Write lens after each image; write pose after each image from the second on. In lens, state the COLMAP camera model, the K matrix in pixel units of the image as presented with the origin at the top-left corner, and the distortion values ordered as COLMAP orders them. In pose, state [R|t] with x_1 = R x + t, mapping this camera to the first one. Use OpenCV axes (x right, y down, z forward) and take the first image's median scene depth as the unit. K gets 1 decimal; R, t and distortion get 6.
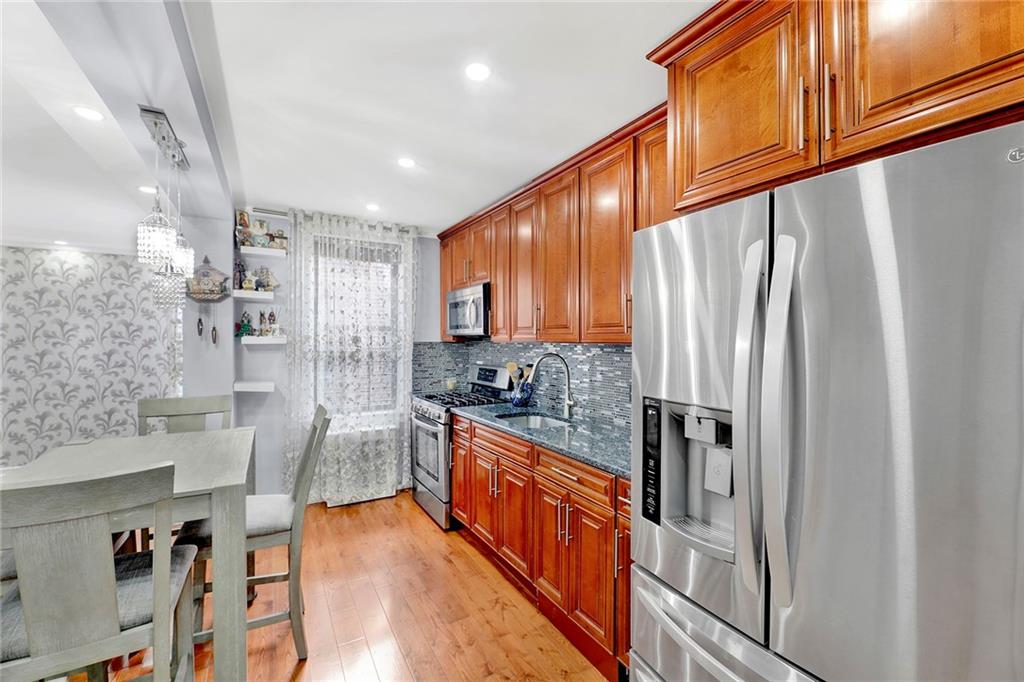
lens RADIAL K [[420.9, 0, 512.0], [0, 420.9, 341.0], [0, 0, 1]] dist [0.000126, -0.000147]
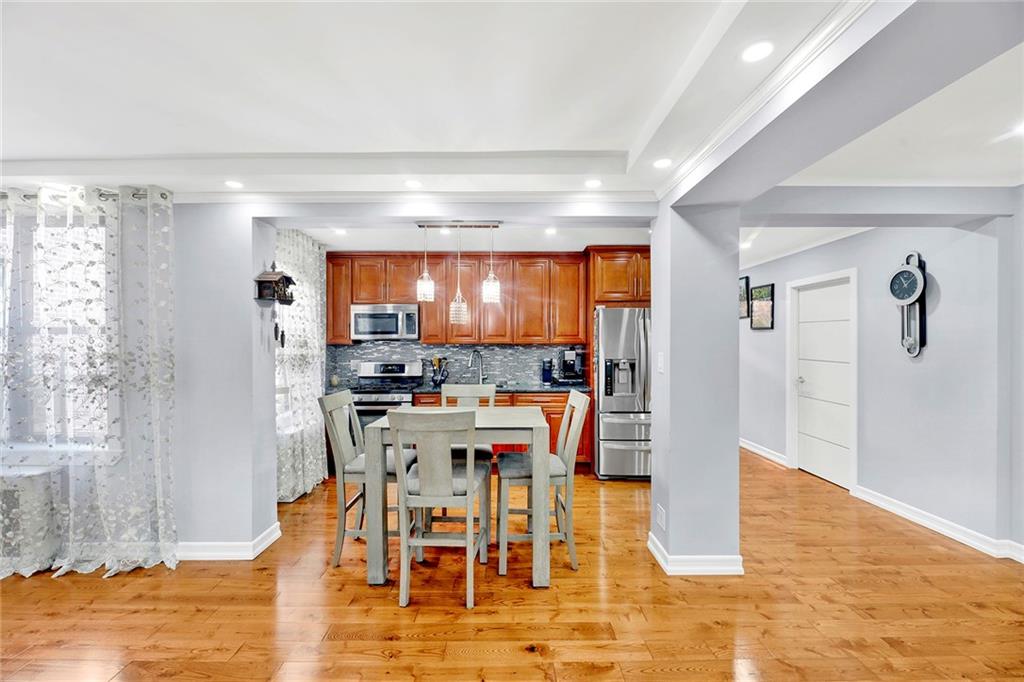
lens RADIAL K [[420.9, 0, 512.0], [0, 420.9, 341.0], [0, 0, 1]] dist [0.000126, -0.000147]
pose [[0.505379, 0.000856, 0.862897, -0.906762], [-0.002977, 0.999995, 0.000751, -0.010889], [-0.862893, -0.002948, 0.505379, -0.027658]]
